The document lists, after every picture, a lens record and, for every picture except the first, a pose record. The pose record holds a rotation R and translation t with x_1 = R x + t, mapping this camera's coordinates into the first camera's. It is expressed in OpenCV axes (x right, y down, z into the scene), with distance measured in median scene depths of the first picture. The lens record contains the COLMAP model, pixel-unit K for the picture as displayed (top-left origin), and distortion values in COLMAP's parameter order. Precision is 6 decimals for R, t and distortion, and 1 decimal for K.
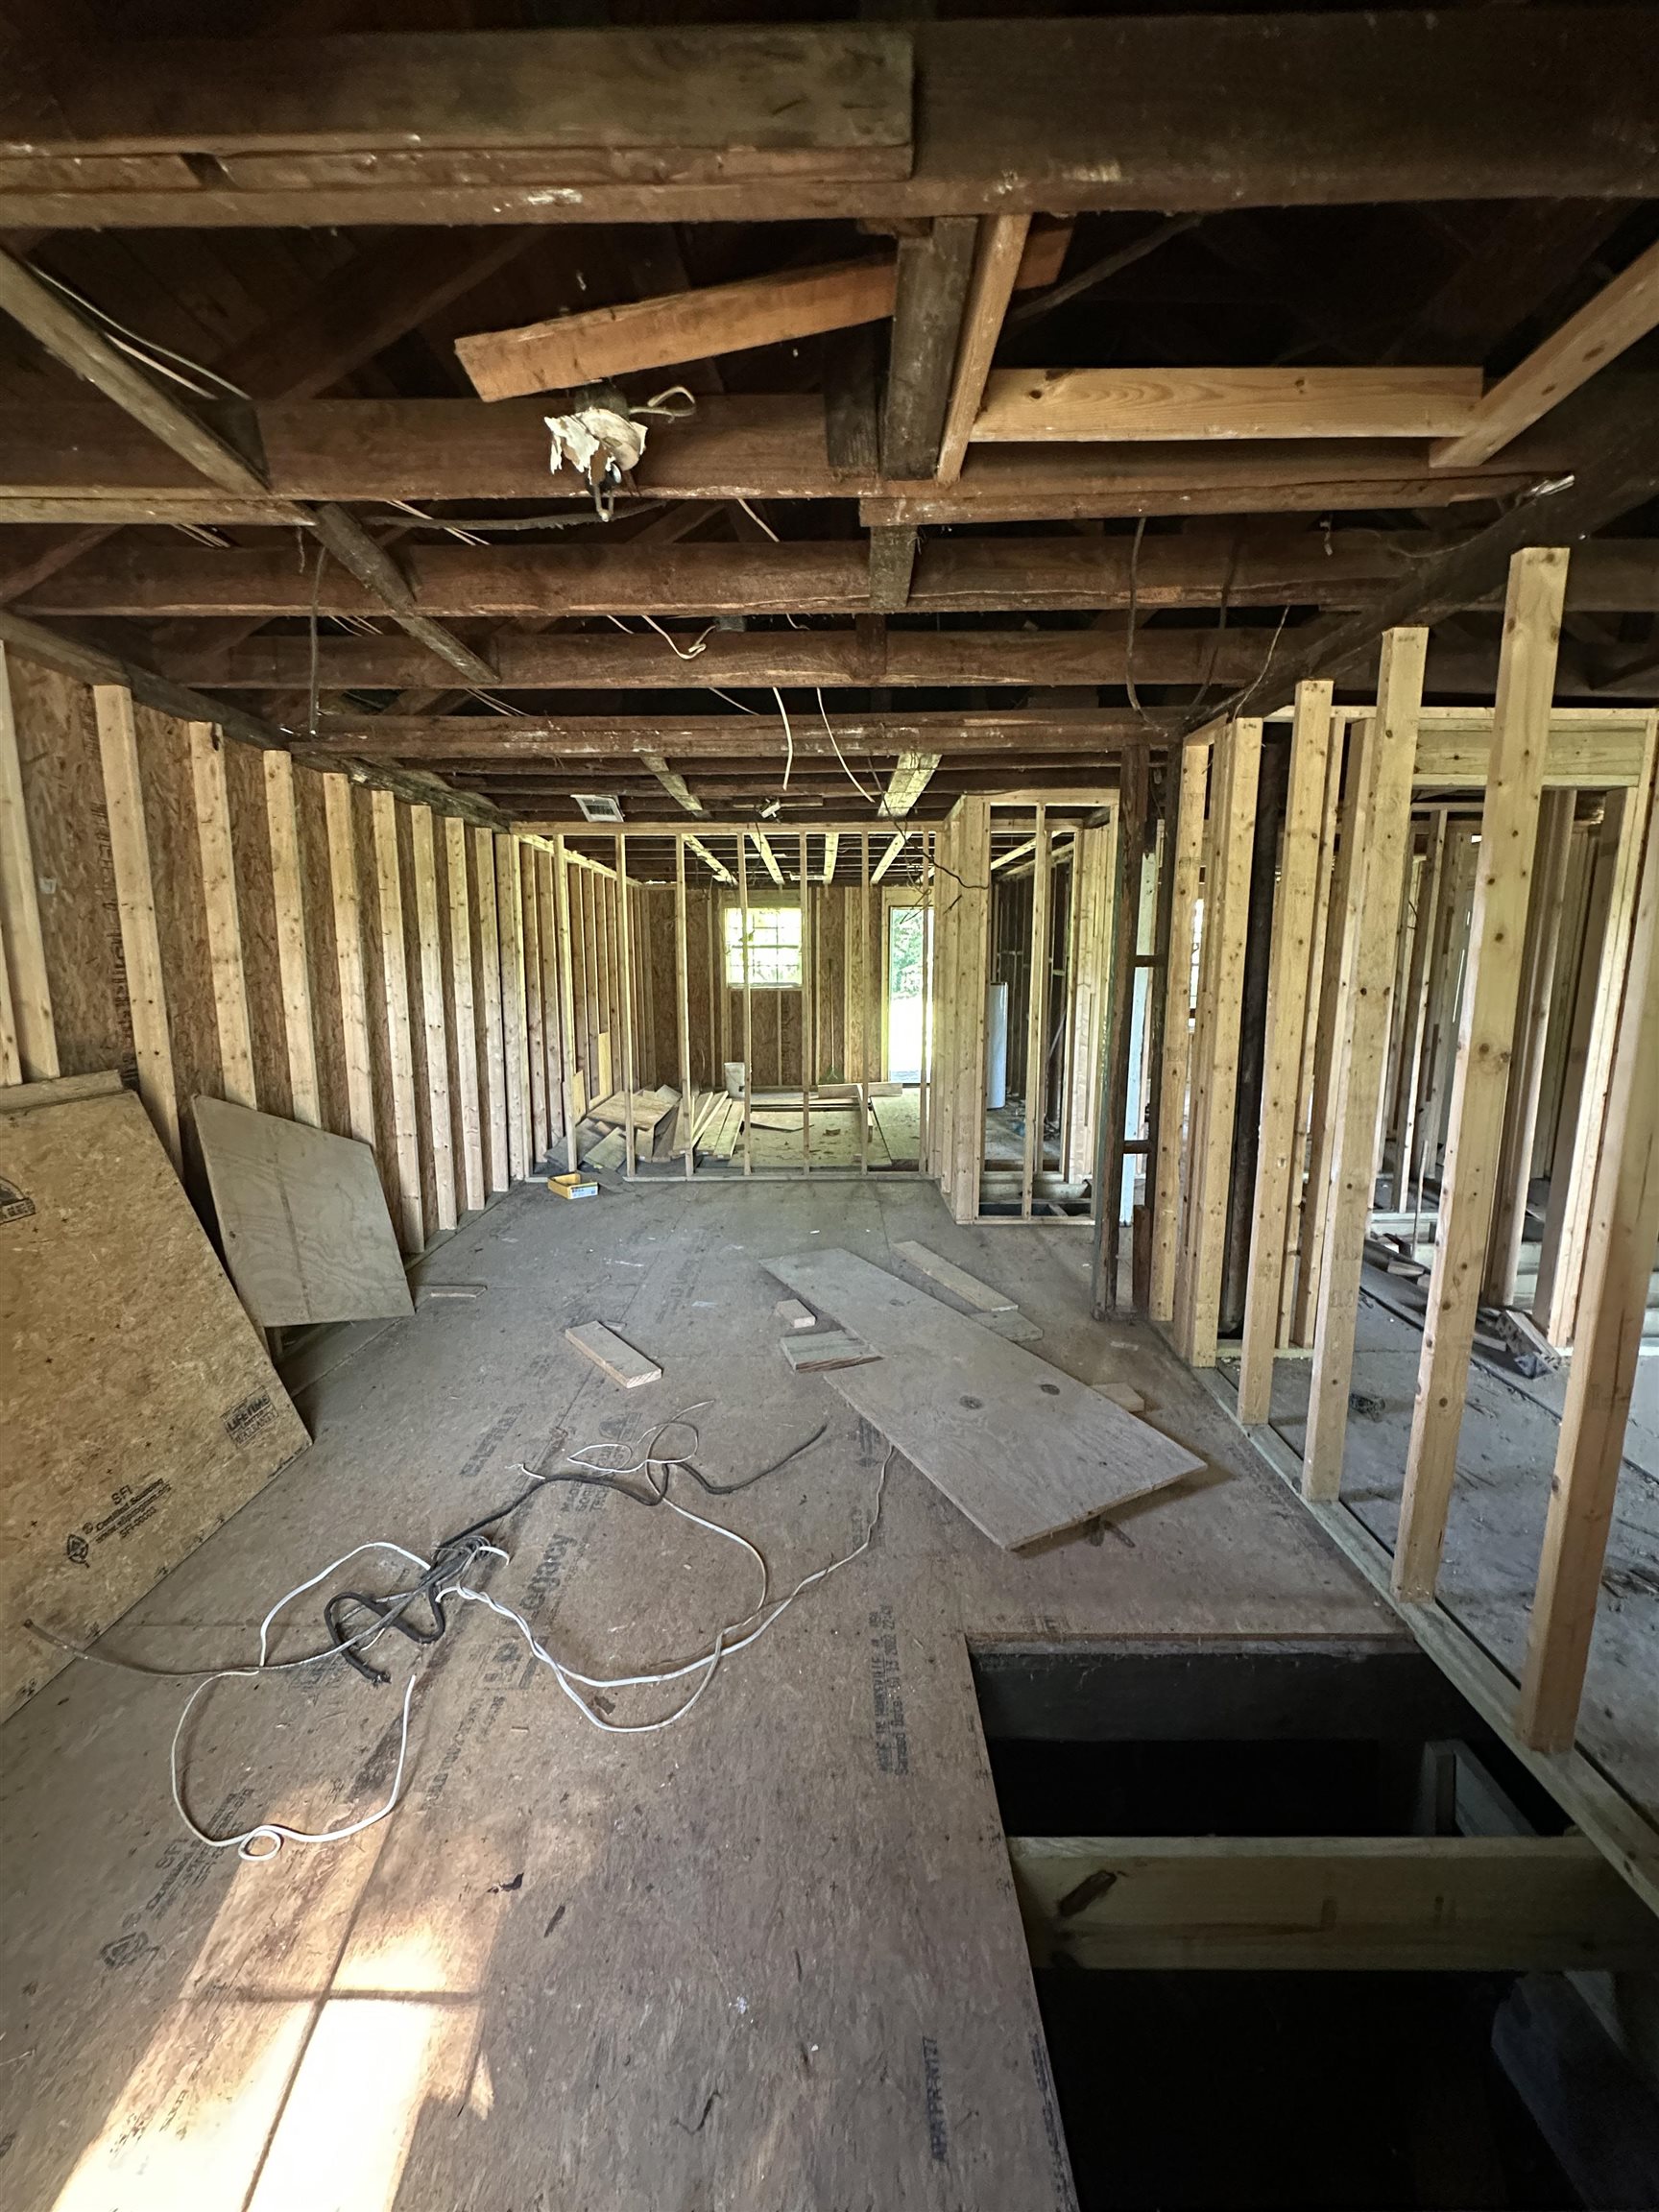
lens RADIAL K [[876.7, 0, 823.2], [0, 876.7, 1095.9], [0, 0, 1]] dist [-0.006192, 0.000980]
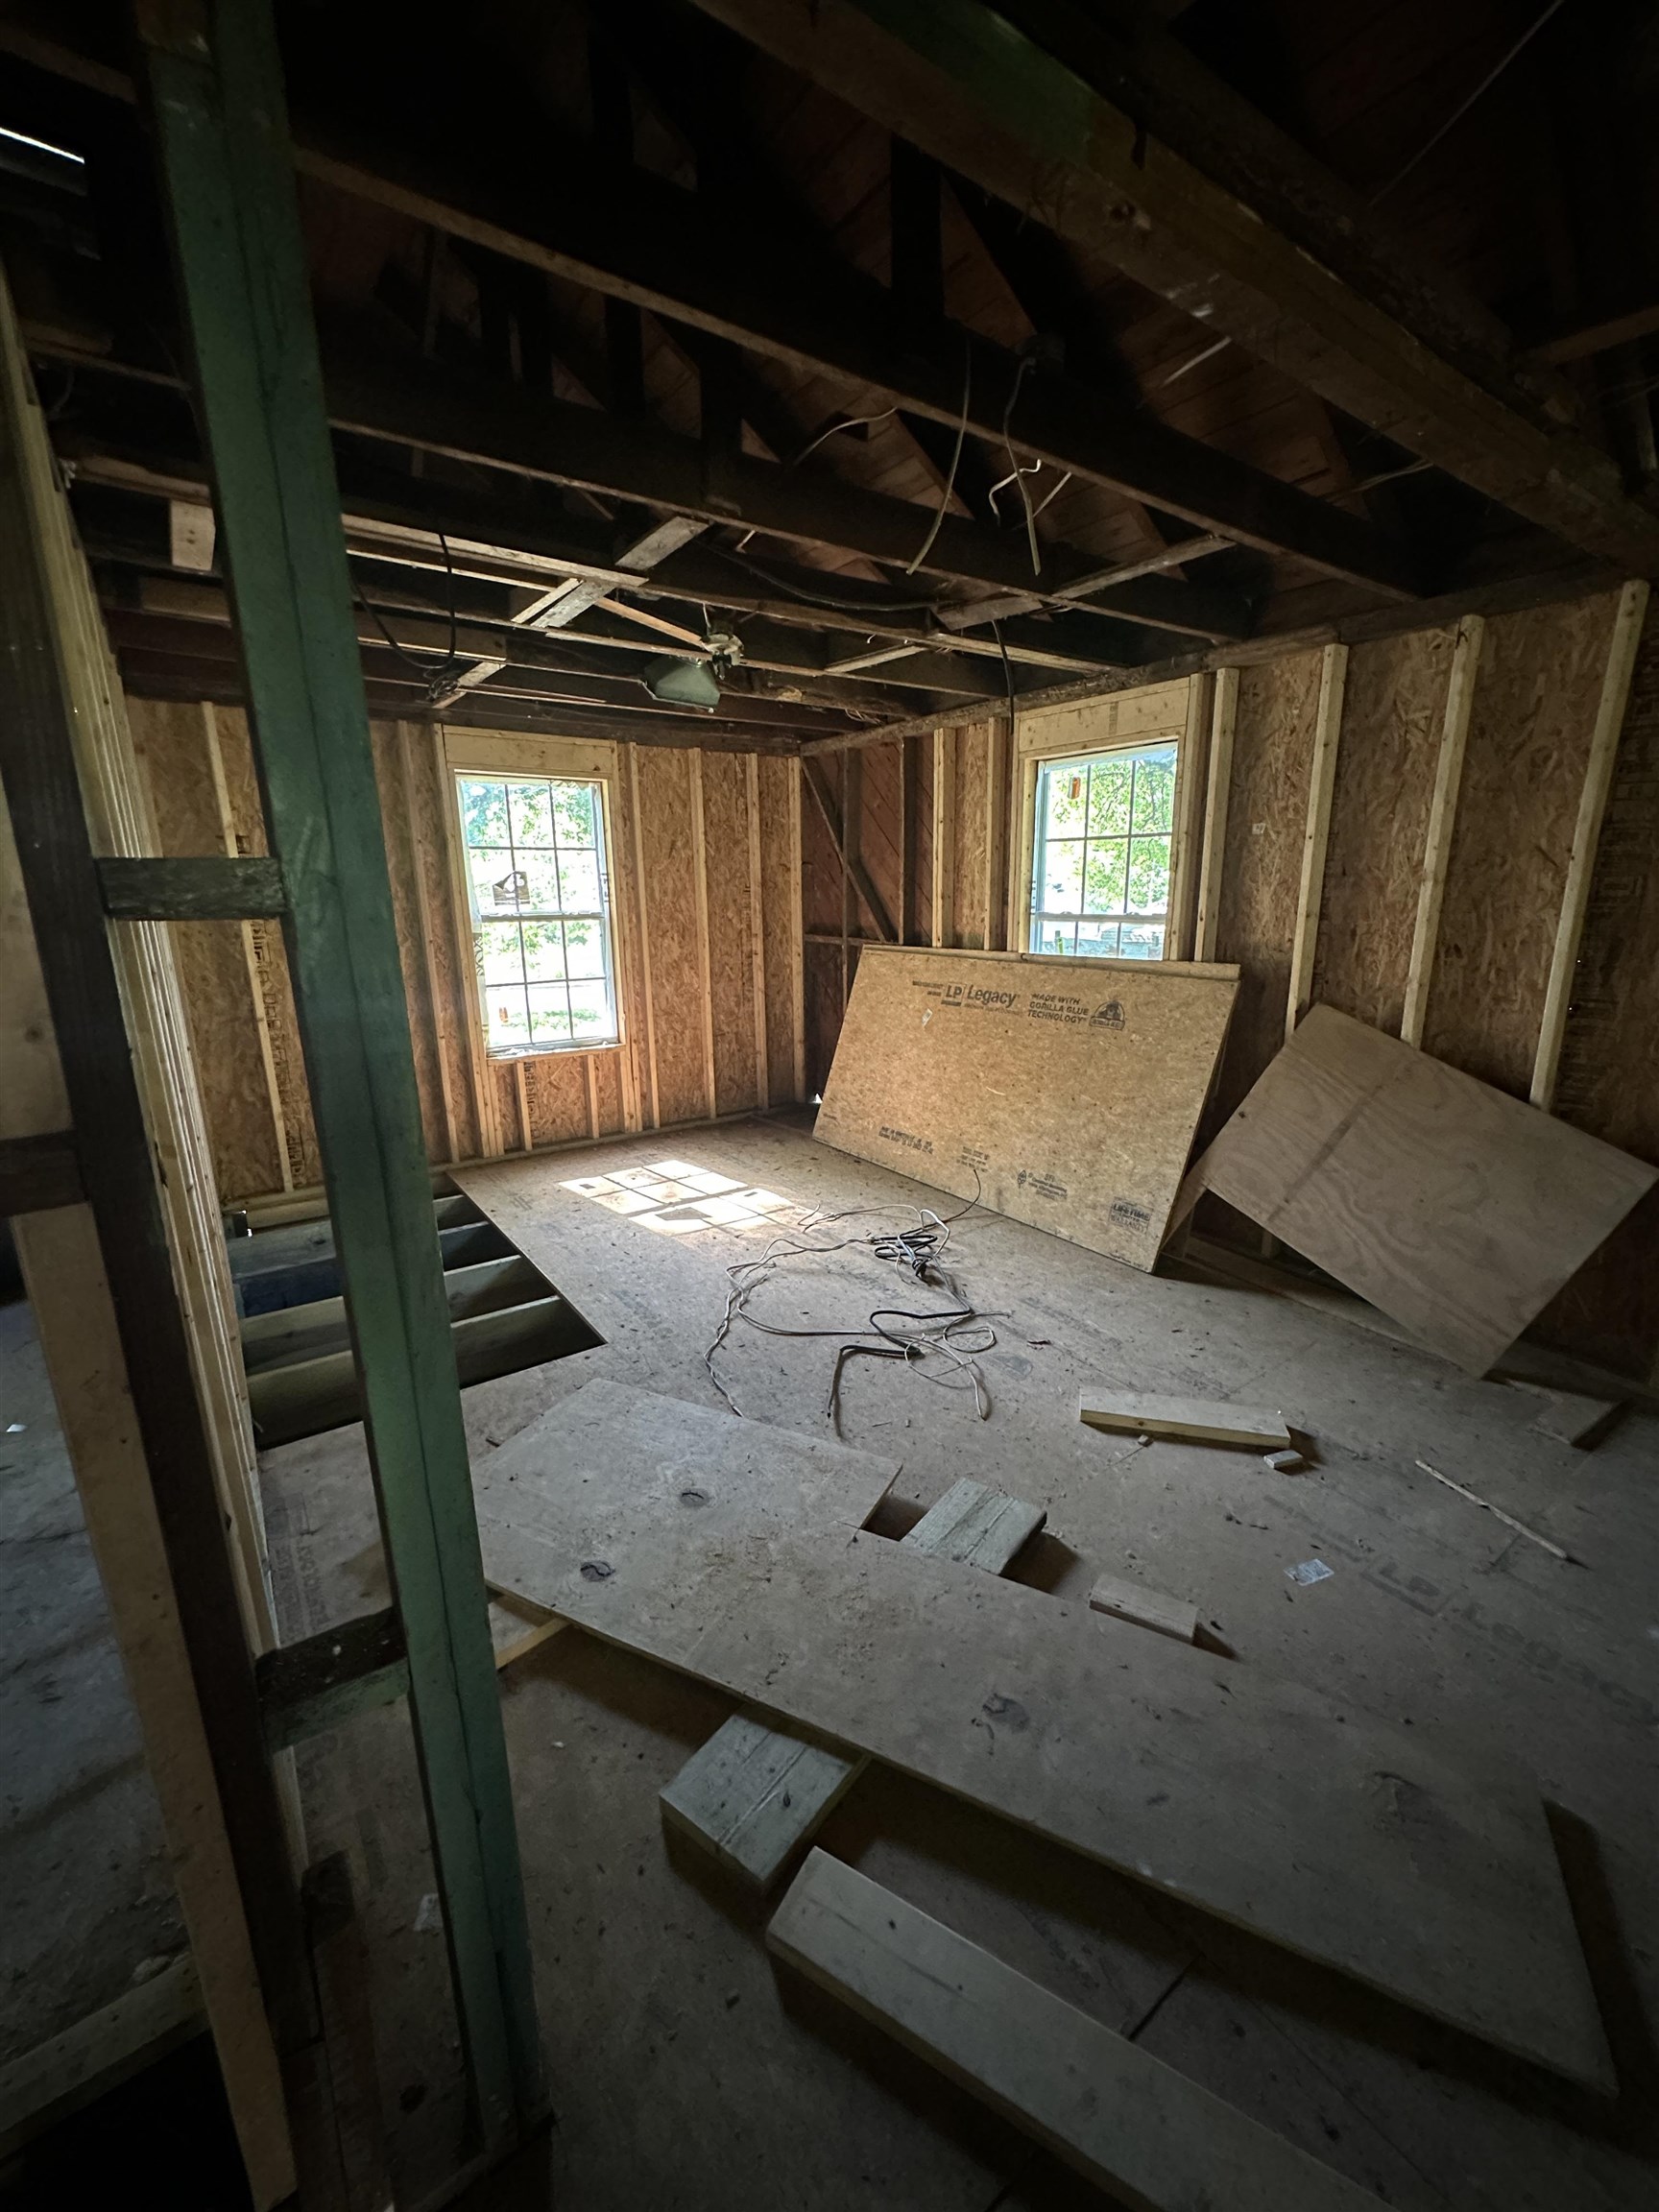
lens RADIAL K [[876.7, 0, 826.3], [0, 876.7, 1106.2], [0, 0, 1]] dist [-0.006192, 0.000980]
pose [[-0.810035, 0.147264, -0.567589, 0.503442], [-0.084301, 0.928649, 0.361254, -0.257786], [0.580290, 0.340476, -0.739823, 1.671825]]
